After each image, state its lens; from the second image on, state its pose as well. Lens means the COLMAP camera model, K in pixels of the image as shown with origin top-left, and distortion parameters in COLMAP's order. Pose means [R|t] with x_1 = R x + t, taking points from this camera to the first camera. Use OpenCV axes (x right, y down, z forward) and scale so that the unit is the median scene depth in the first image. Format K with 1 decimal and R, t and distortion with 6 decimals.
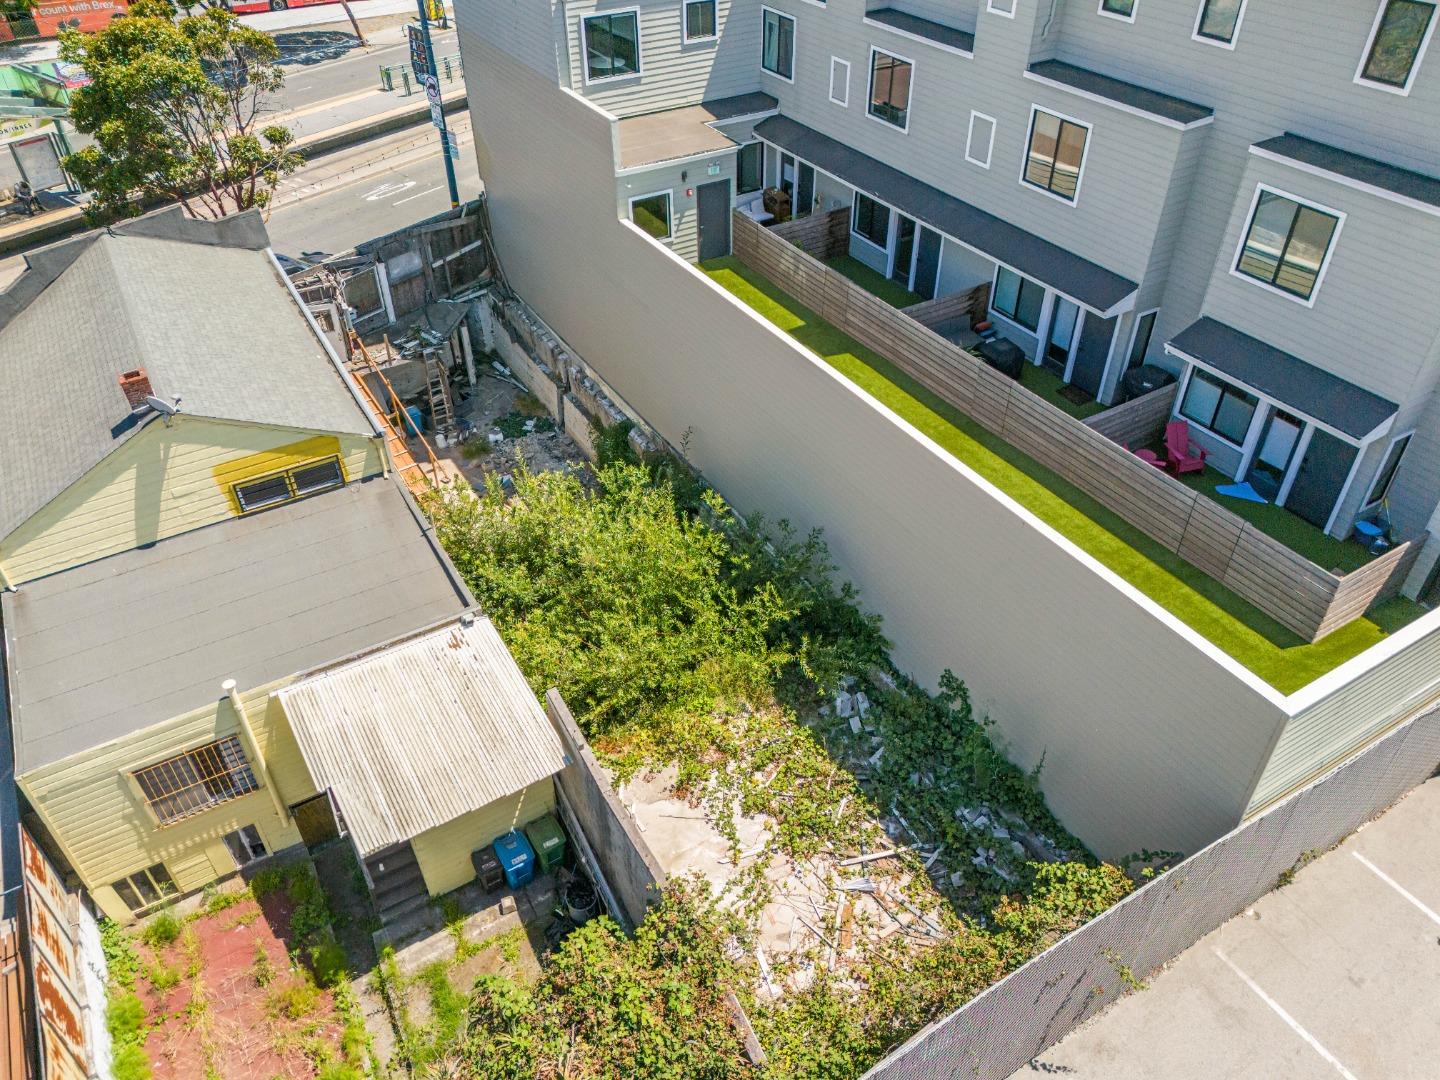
lens RADIAL K [[1053.1, 0, 726.4], [0, 1053.1, 541.0], [0, 0, 1]] dist [0.054348, -0.054676]
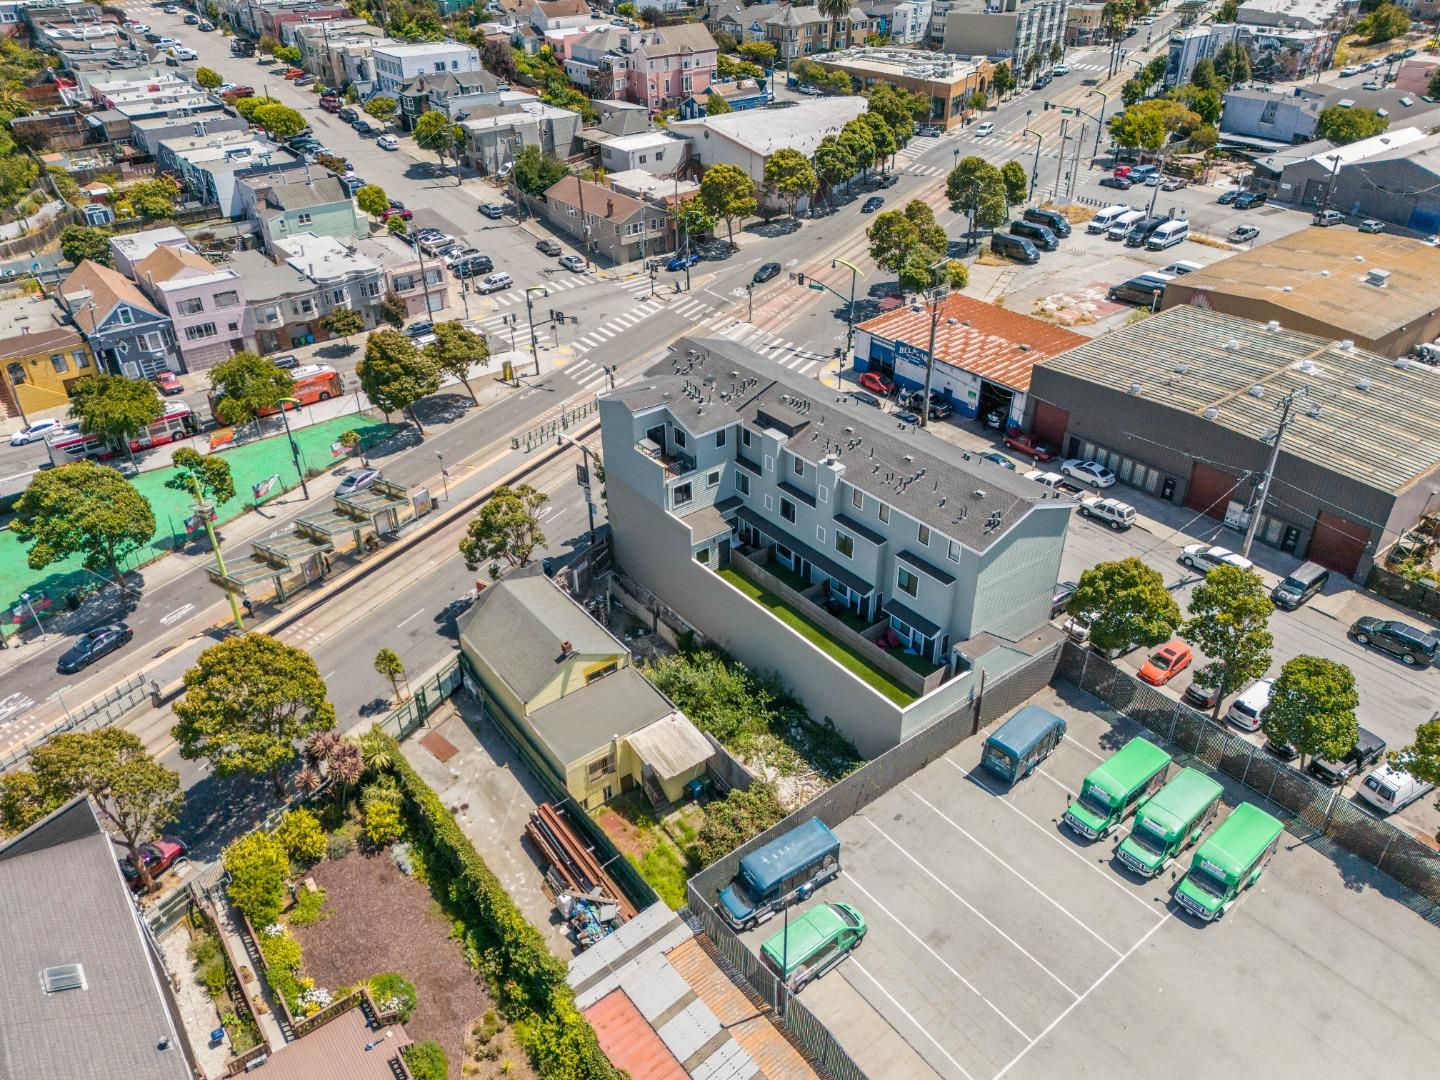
lens RADIAL K [[1024.1, 0, 708.2], [0, 1024.1, 526.8], [0, 0, 1]] dist [0.049030, -0.006783]
pose [[0.994070, -0.071175, 0.082208, -0.316344], [0.080828, 0.989382, -0.120786, -0.084196], [-0.072738, 0.126715, 0.989269, -1.867044]]
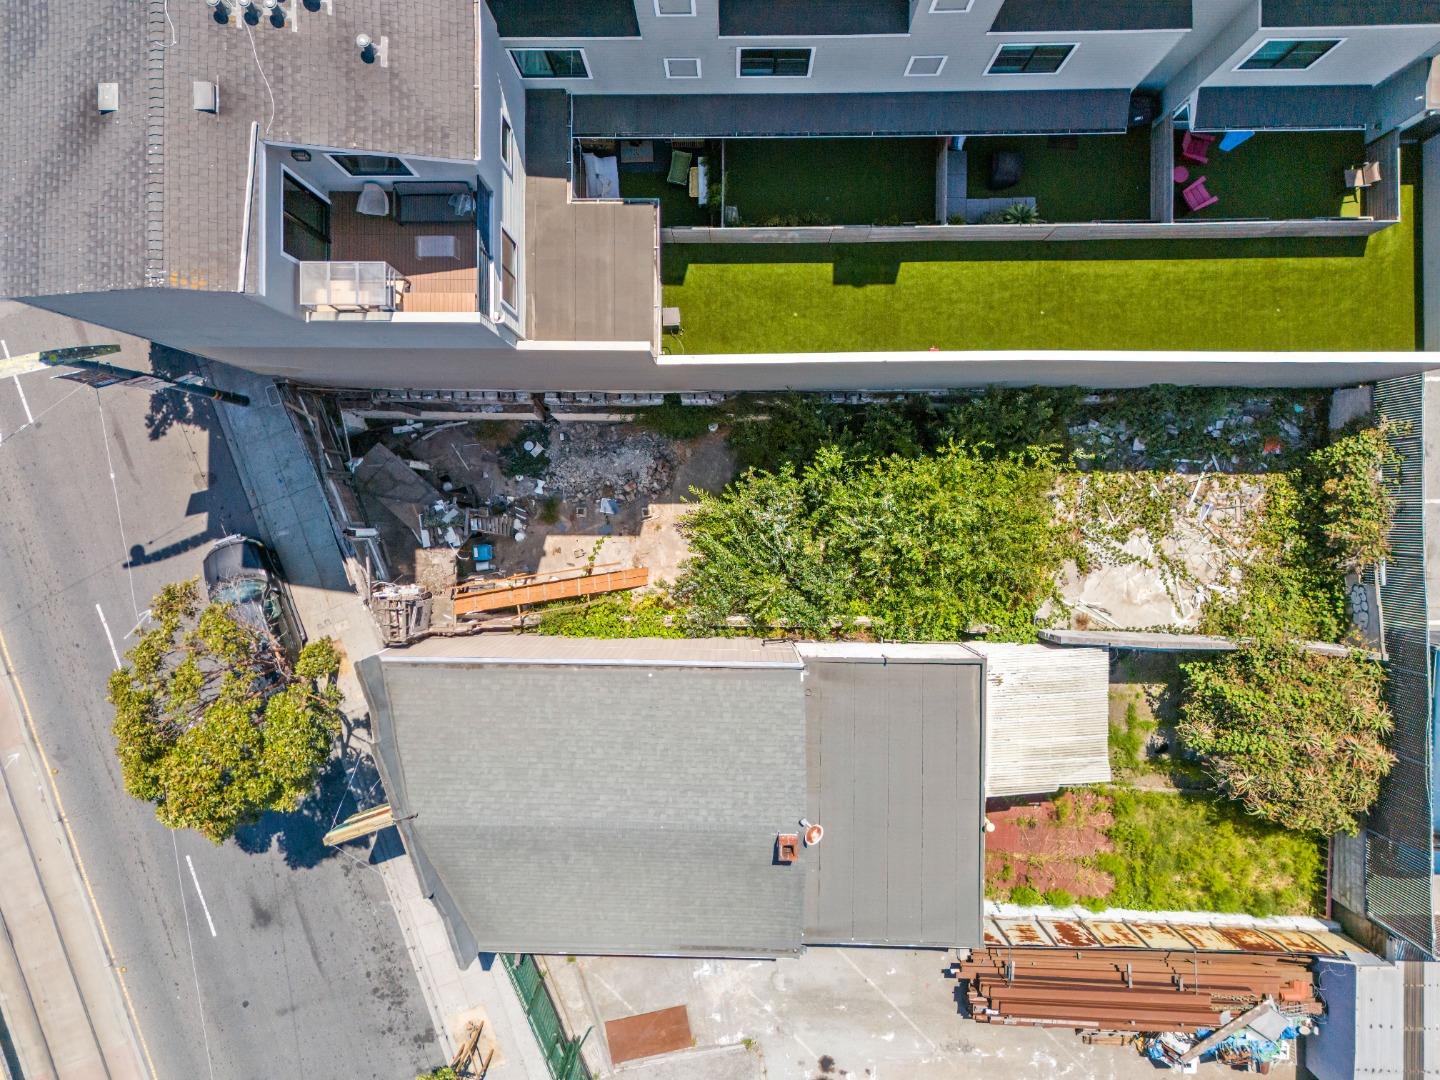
lens RADIAL K [[1138.1, 0, 673.1], [0, 1138.1, 497.2], [0, 0, 1]] dist [-0.004101, -0.002822]
pose [[0.519628, -0.854325, -0.010765, -0.222298], [0.567040, 0.335413, 0.752306, -1.234895], [-0.639103, -0.397023, 0.658726, 0.308475]]
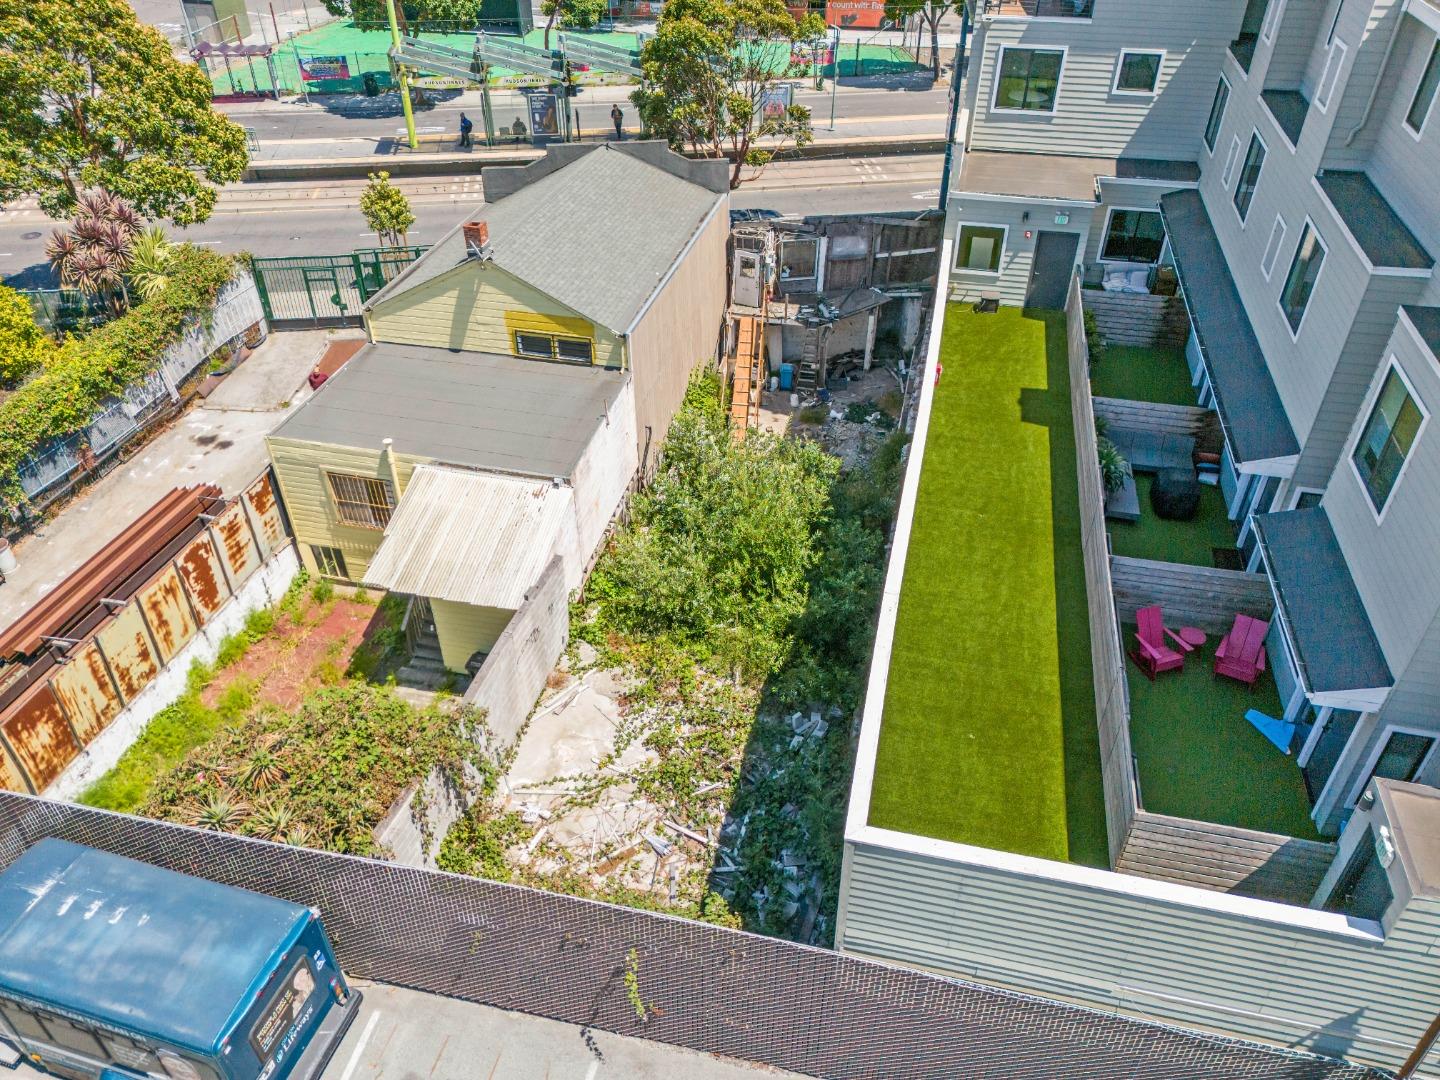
lens RADIAL K [[1053.1, 0, 715.6], [0, 1053.1, 543.4], [0, 0, 1]] dist [0.054348, -0.054676]
pose [[0.715740, 0.421485, -0.556835, 0.517956], [-0.439597, 0.891467, 0.109732, -0.066564], [0.542651, 0.166243, 0.823343, 0.099810]]
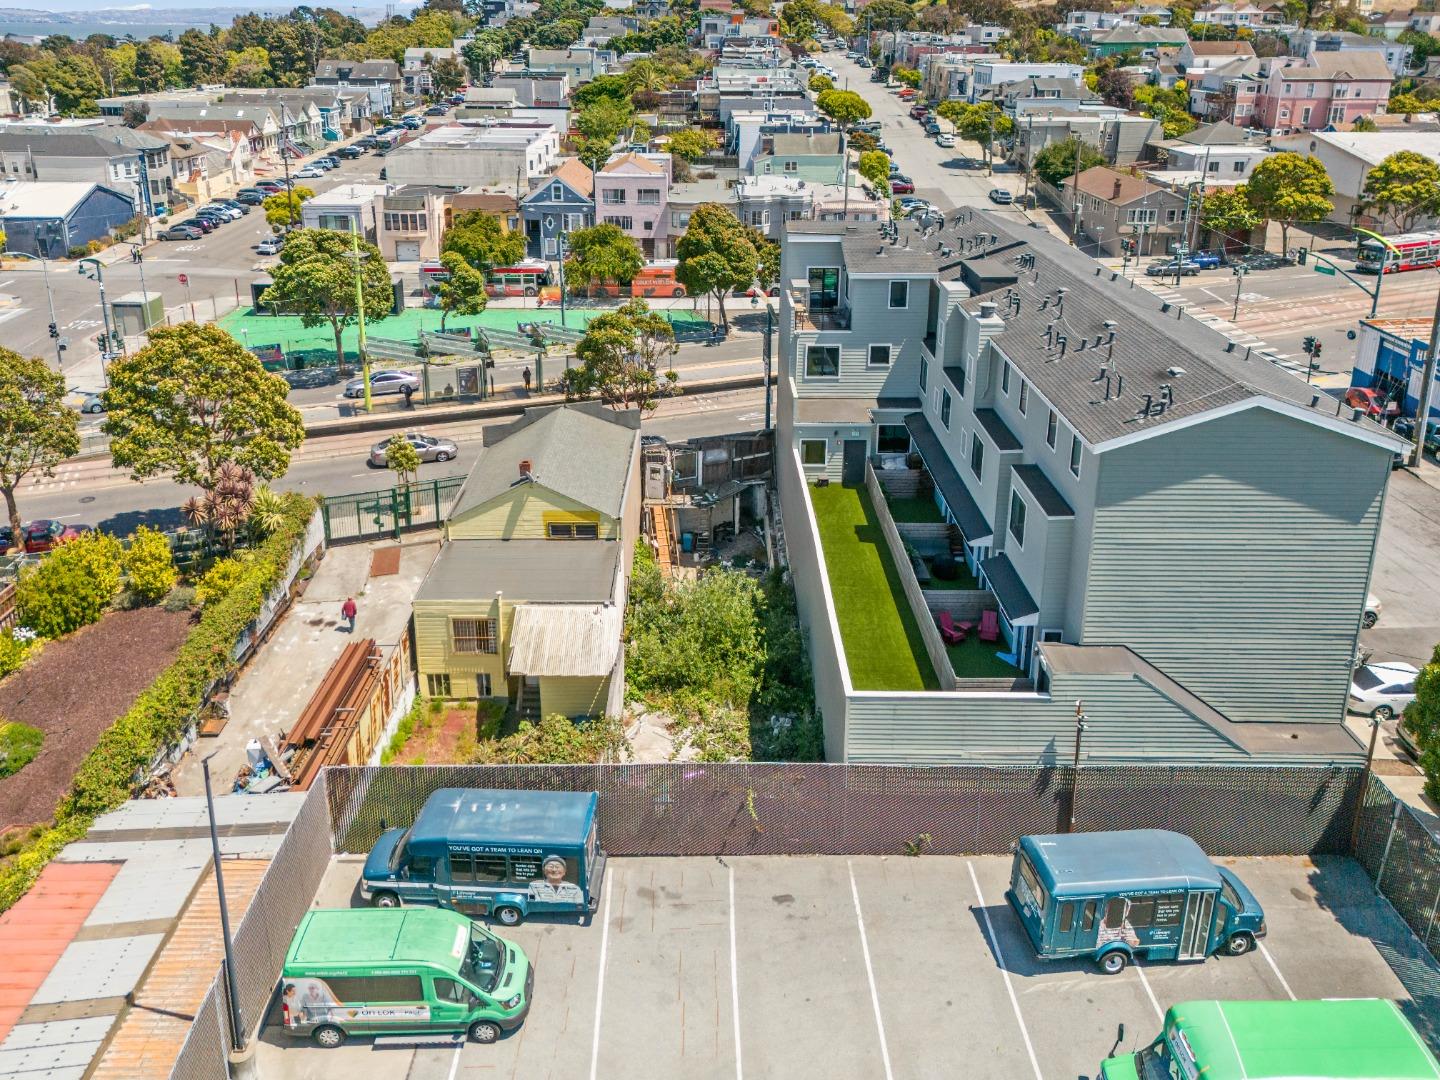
lens RADIAL K [[1092.0, 0, 712.9], [0, 1092.0, 373.9], [0, 0, 1]] dist [0.054705, -0.039716]
pose [[0.859693, 0.159595, -0.485240, 0.781660], [-0.328160, 0.900536, -0.285211, 0.183917], [0.391459, 0.404430, 0.826557, -0.748934]]
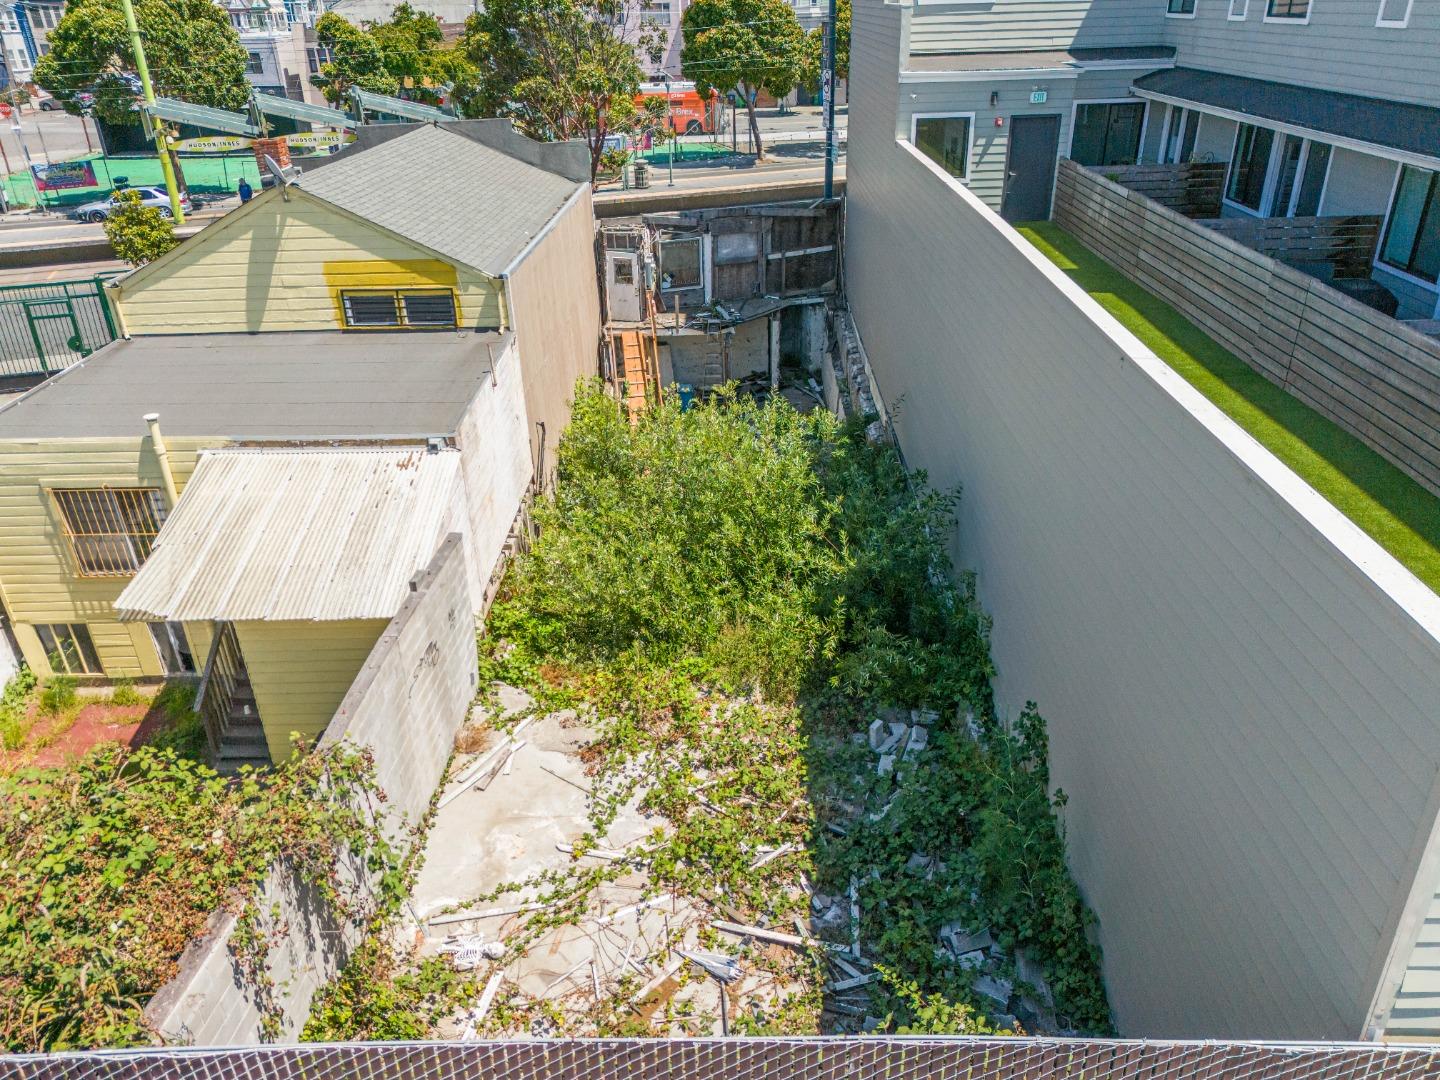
lens RADIAL K [[1053.1, 0, 720.5], [0, 1053.1, 548.8], [0, 0, 1]] dist [0.054348, -0.054676]
pose [[0.847025, 0.232303, -0.478104, 0.291949], [-0.319020, 0.941612, -0.107672, 0.144626], [0.425176, 0.243726, 0.871678, 0.369576]]
